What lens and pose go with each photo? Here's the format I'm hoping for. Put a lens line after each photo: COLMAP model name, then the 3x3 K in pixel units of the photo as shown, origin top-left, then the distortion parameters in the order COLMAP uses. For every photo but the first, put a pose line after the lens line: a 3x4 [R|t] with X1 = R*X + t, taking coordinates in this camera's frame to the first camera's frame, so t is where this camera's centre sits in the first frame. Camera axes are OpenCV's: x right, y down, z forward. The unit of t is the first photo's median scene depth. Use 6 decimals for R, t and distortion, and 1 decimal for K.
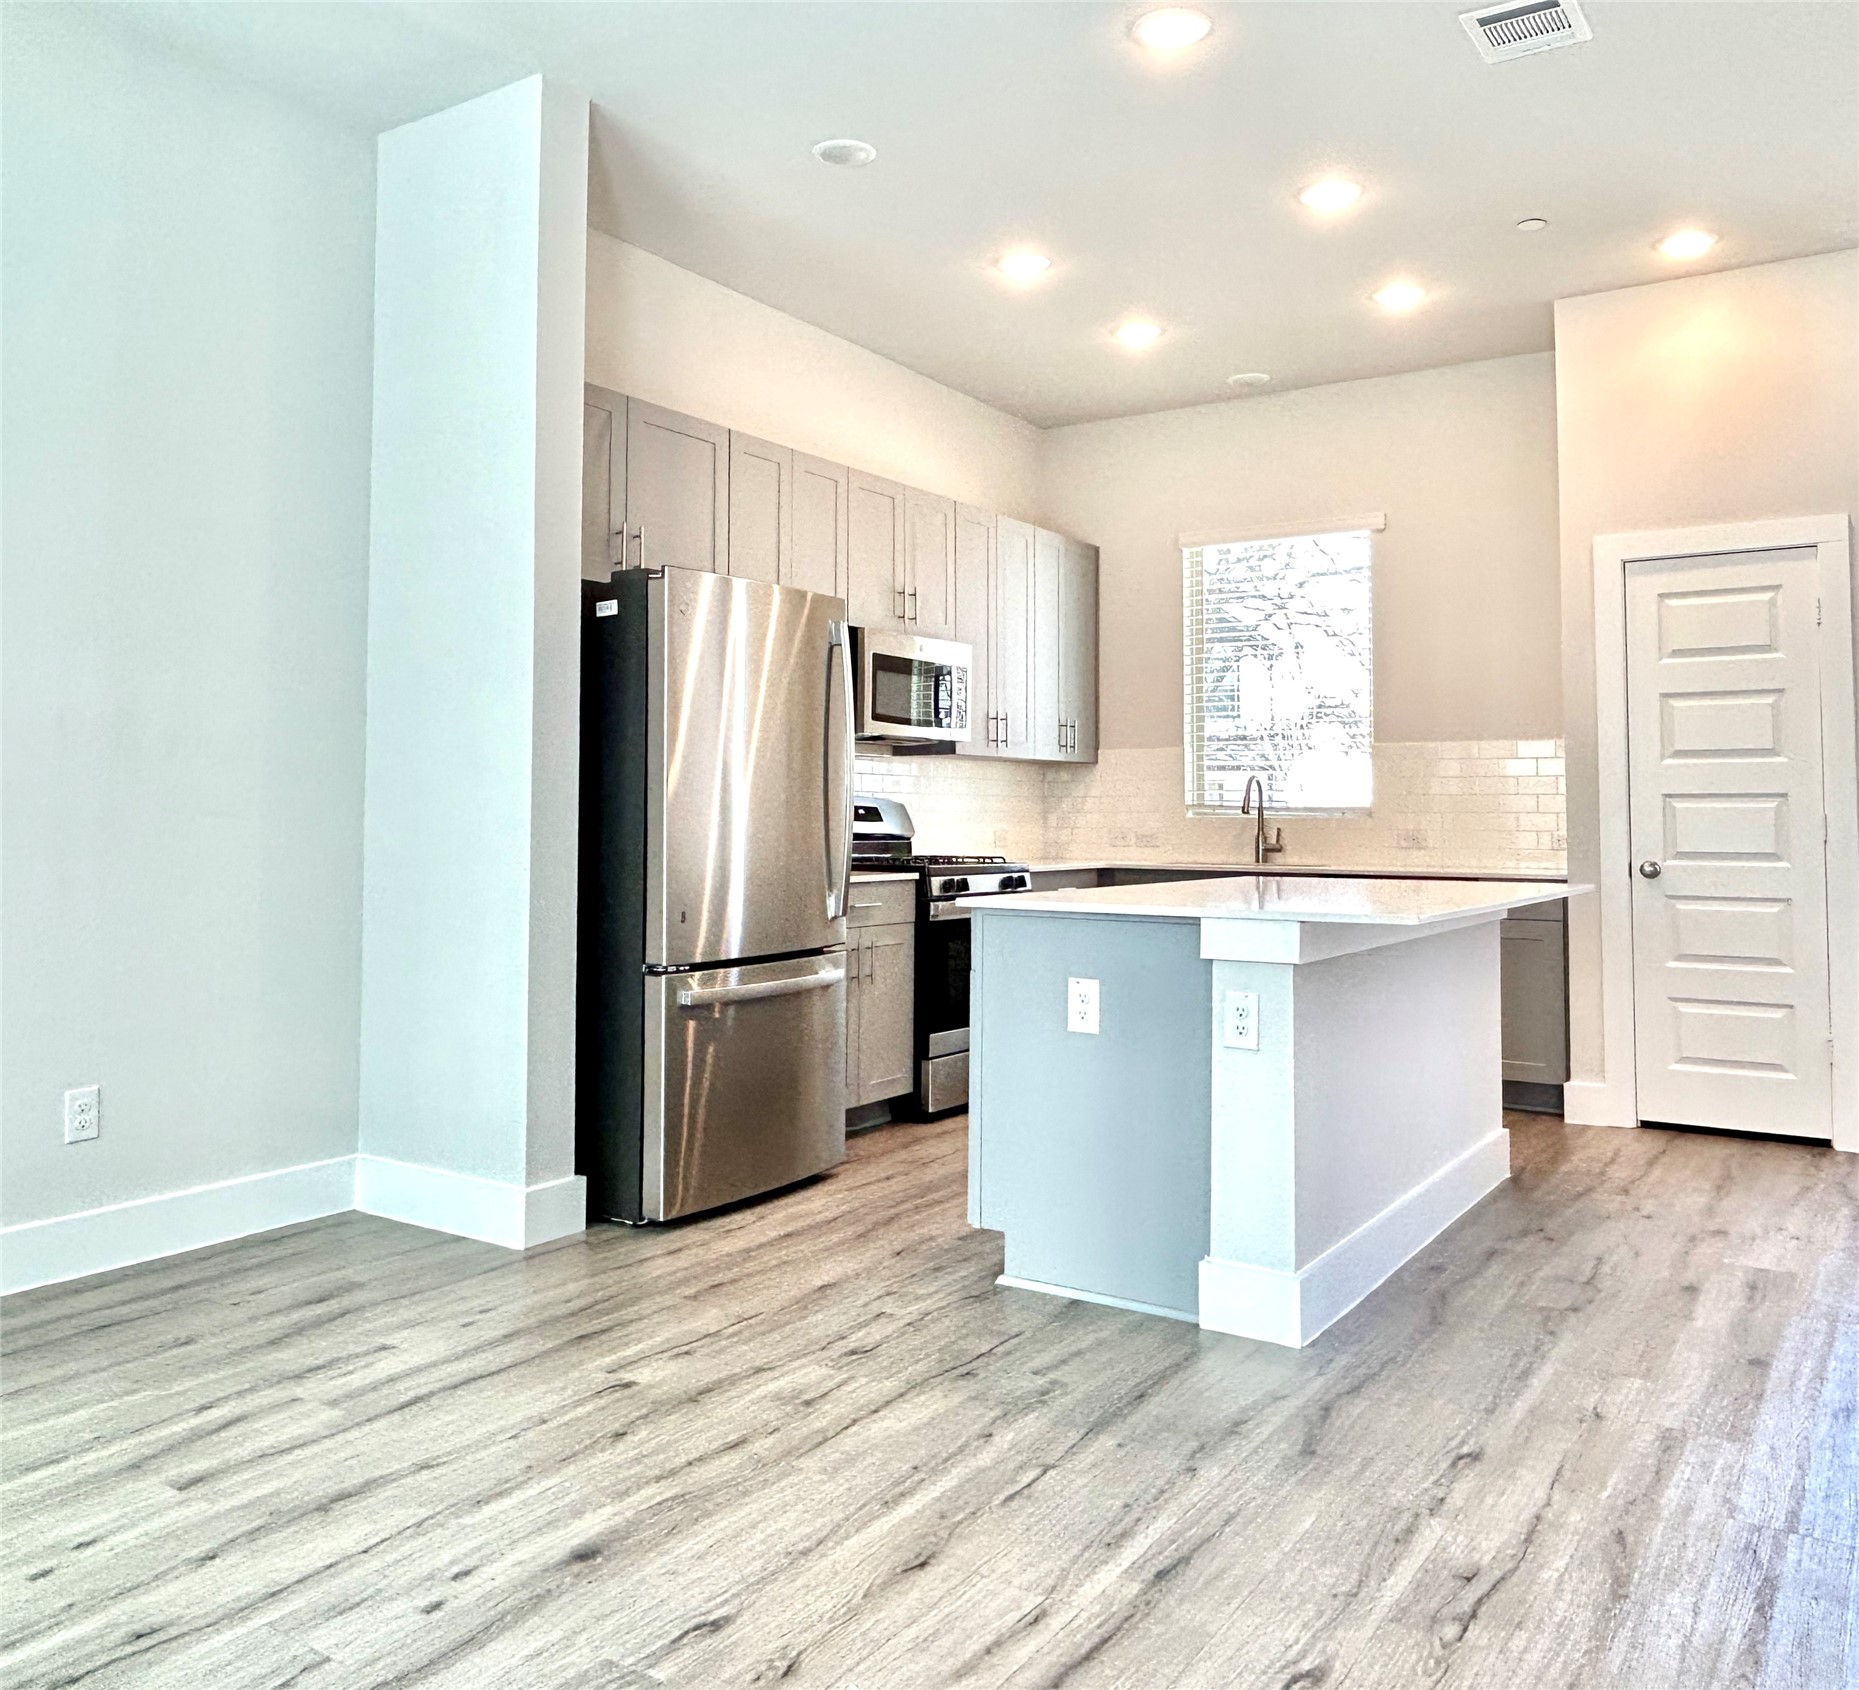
lens RADIAL K [[1537.5, 0, 887.7], [0, 1537.5, 746.3], [0, 0, 1]] dist [0.008159, -0.025923]
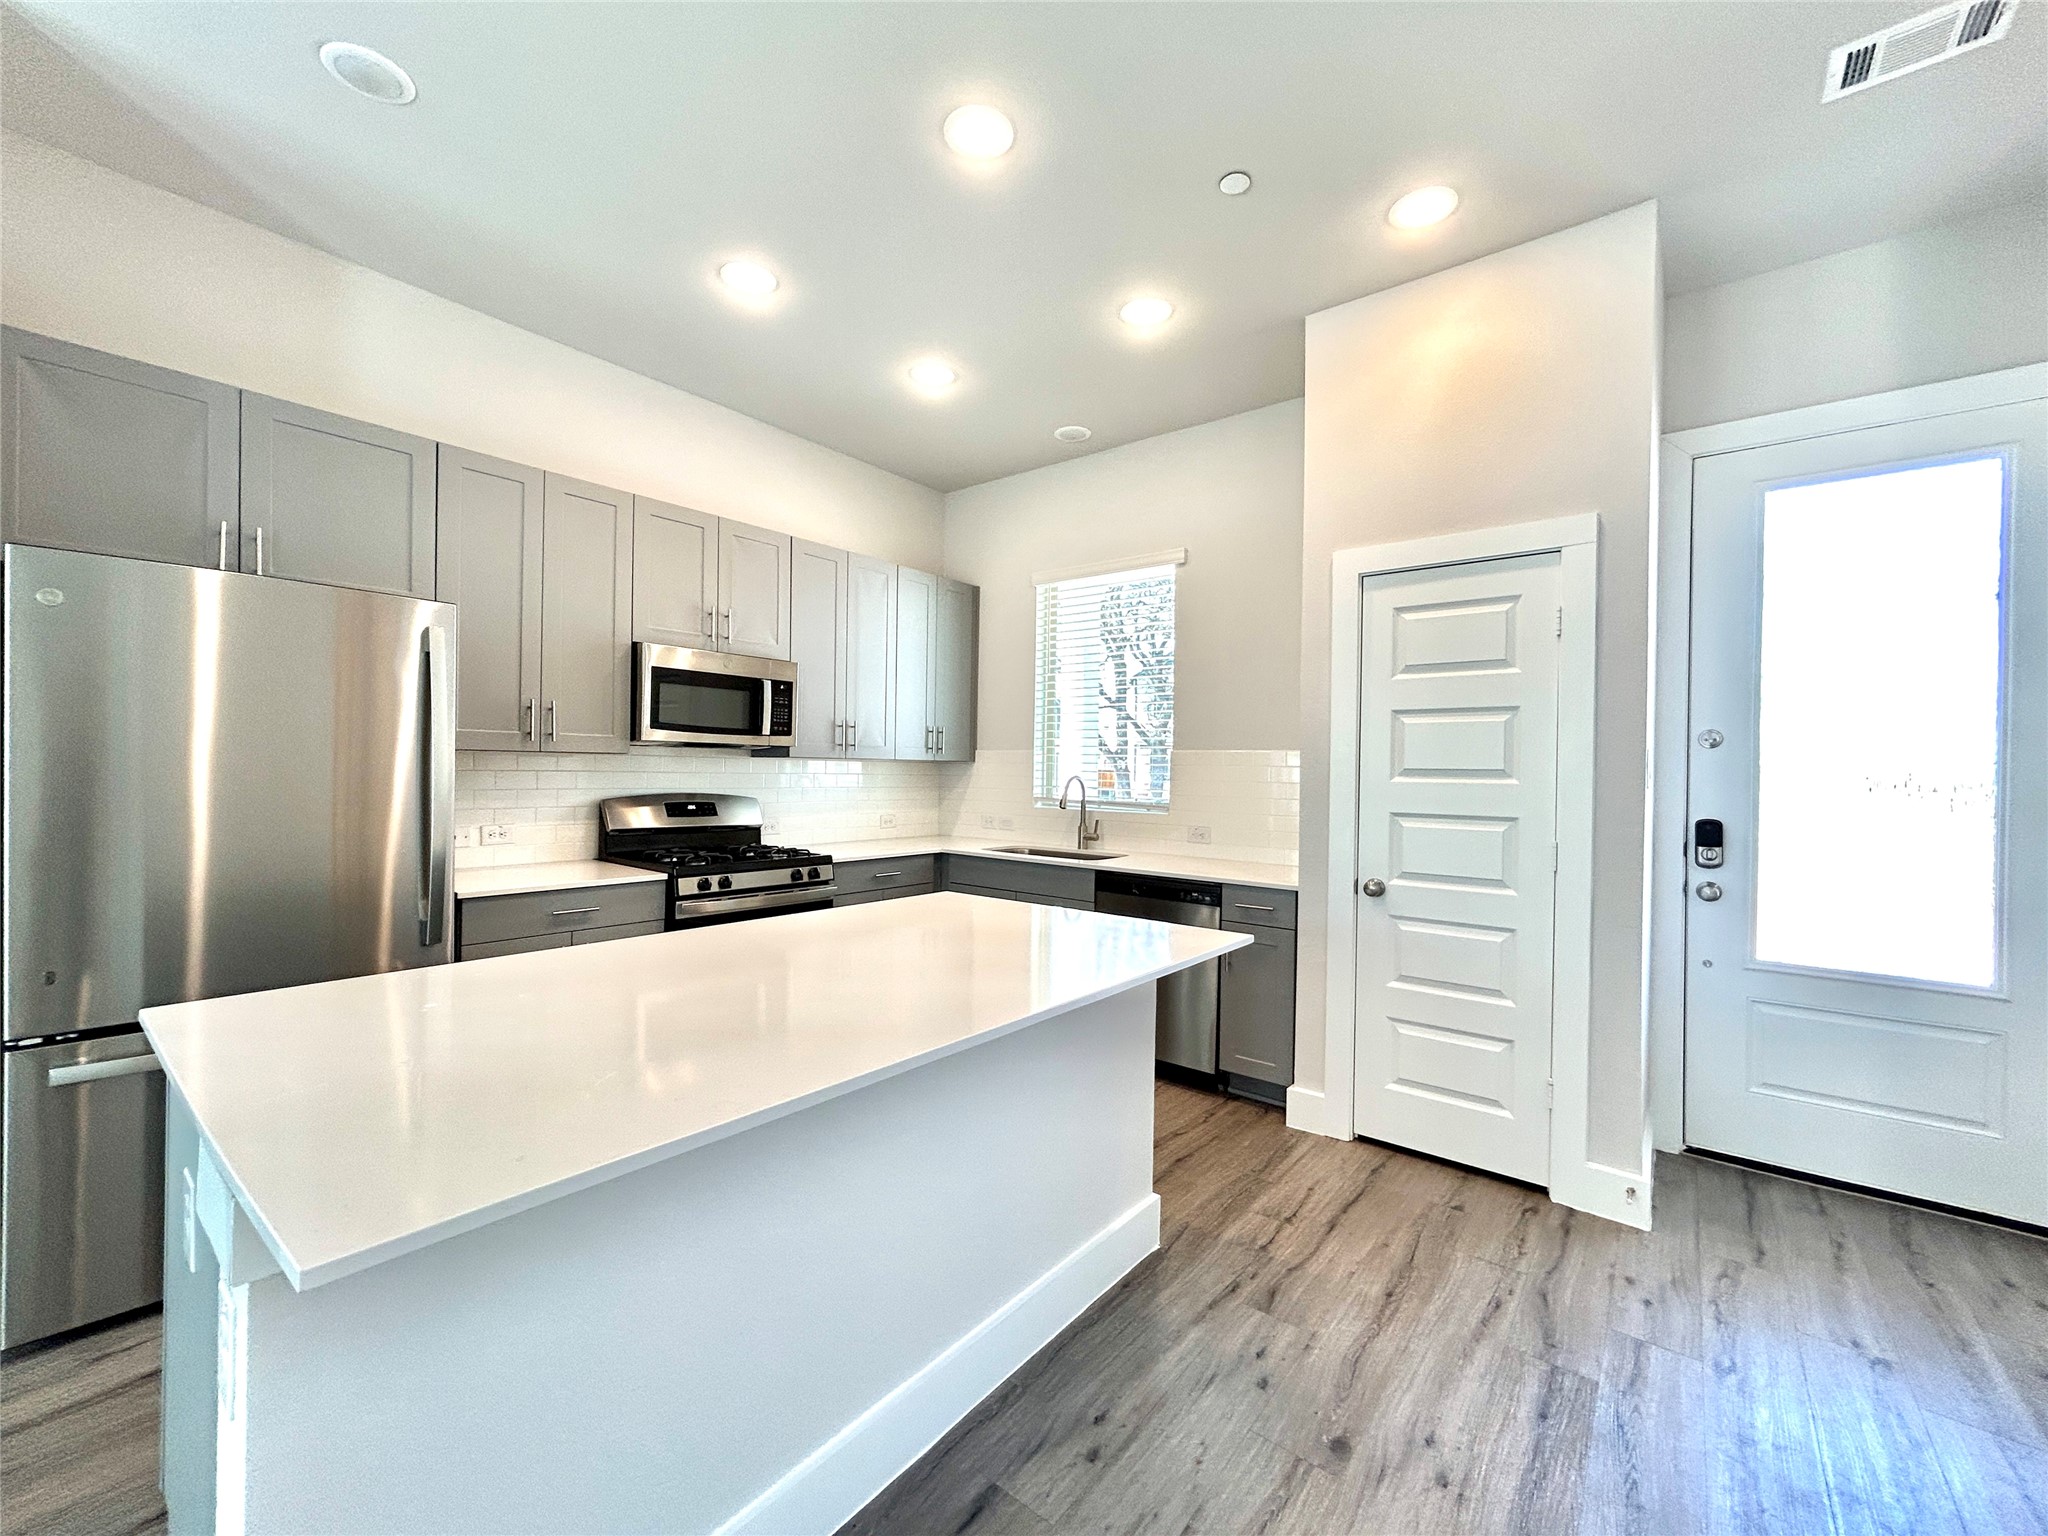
lens RADIAL K [[828.6, 0, 1023.6], [0, 828.6, 775.3], [0, 0, 1]] dist [-0.002164, 0.000628]
pose [[0.997109, 0.014287, -0.074632, 0.393667], [-0.010350, 0.998548, 0.052874, -0.023470], [0.075279, -0.051949, 0.995808, 0.579680]]
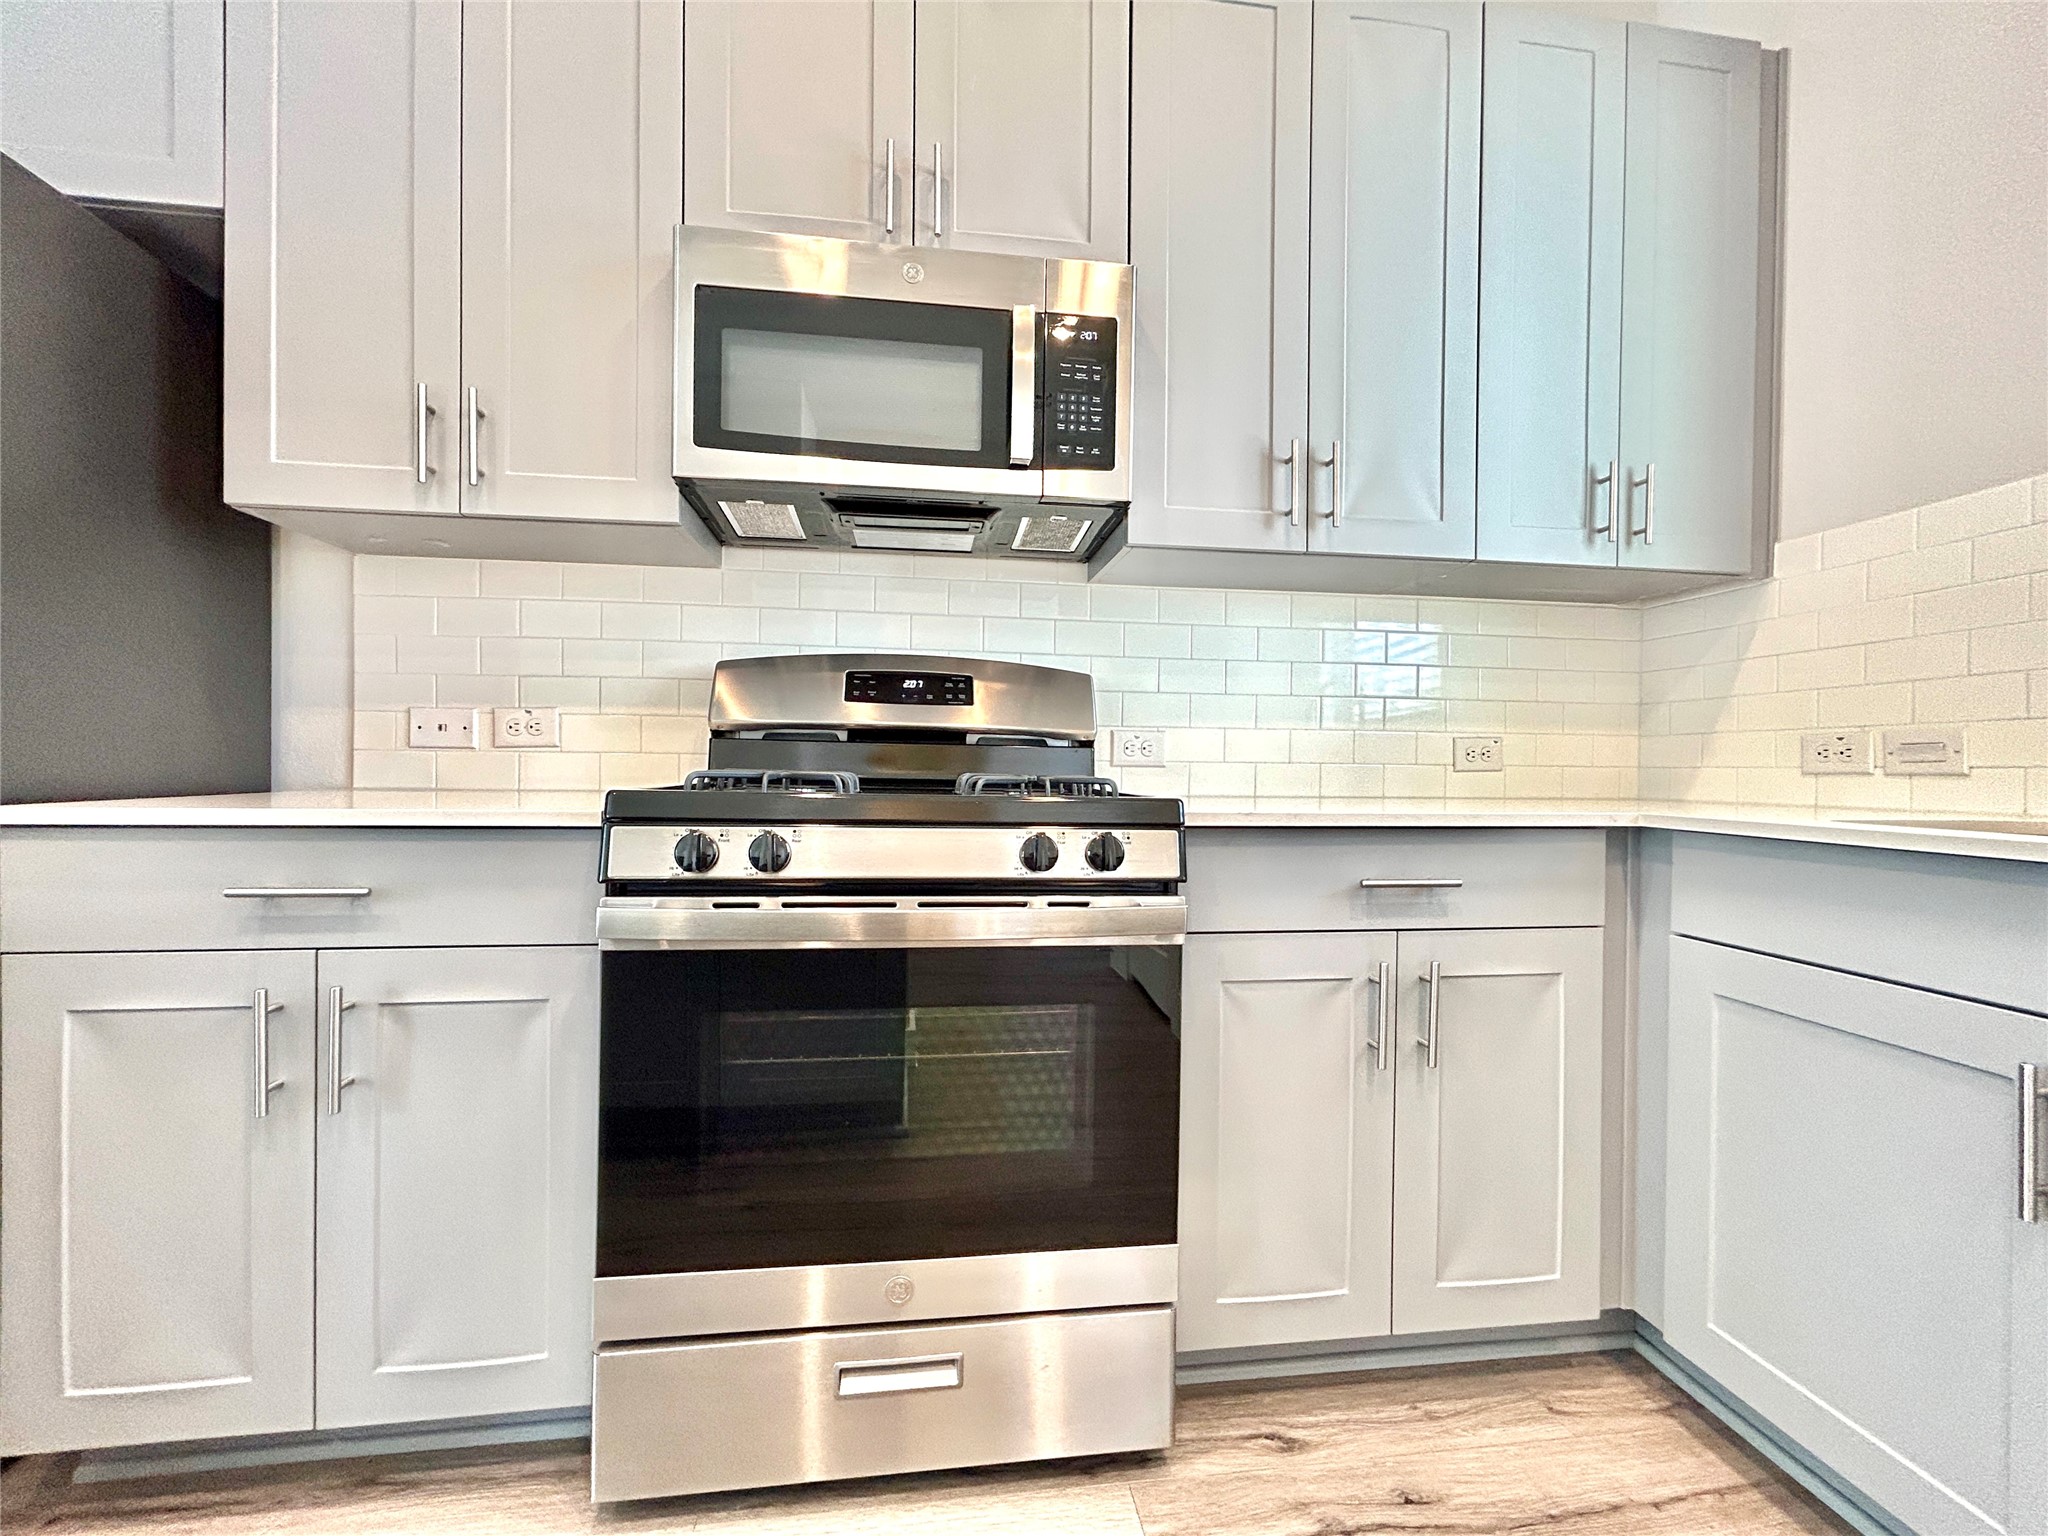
lens RADIAL K [[828.6, 0, 1014.0], [0, 828.6, 769.7], [0, 0, 1]] dist [-0.002164, 0.000628]
pose [[0.668078, 0.007880, -0.744049, 0.290162], [0.025529, 0.999113, 0.033503, 0.088204], [0.743653, -0.041377, 0.667284, 1.208243]]
